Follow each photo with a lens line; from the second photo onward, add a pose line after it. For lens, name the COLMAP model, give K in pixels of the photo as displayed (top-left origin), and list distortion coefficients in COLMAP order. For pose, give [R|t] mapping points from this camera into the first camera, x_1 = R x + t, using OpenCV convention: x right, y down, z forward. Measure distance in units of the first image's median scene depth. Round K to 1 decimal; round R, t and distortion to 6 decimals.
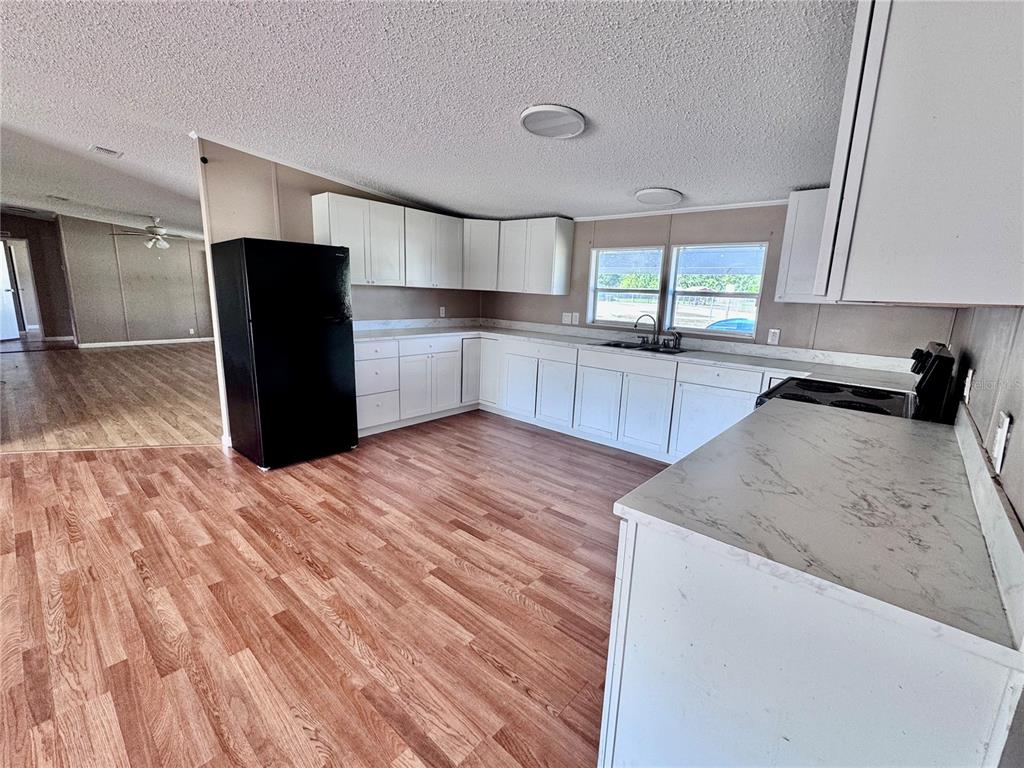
lens RADIAL K [[451.0, 0, 513.7], [0, 451.0, 388.8], [0, 0, 1]] dist [-0.001729, 0.000155]
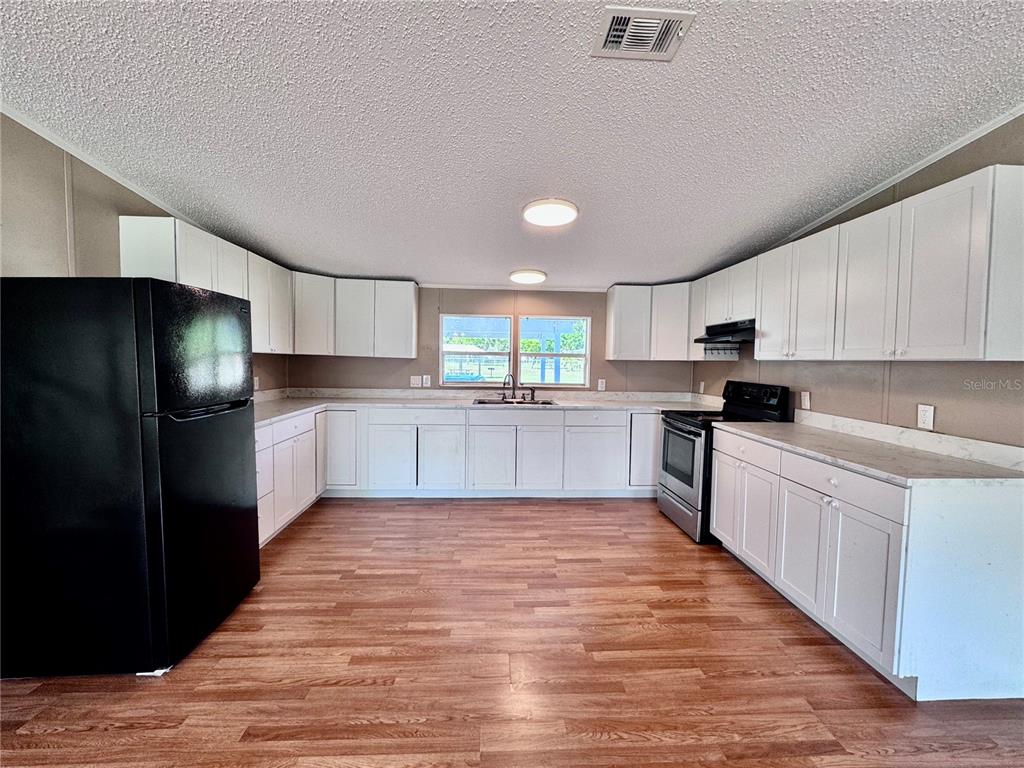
lens RADIAL K [[451.0, 0, 518.7], [0, 451.0, 386.3], [0, 0, 1]] dist [-0.001729, 0.000155]
pose [[0.704849, -0.067135, 0.706173, -0.529835], [0.160192, 0.984859, -0.066263, -0.057470], [-0.691032, 0.159828, 0.704932, 0.199535]]
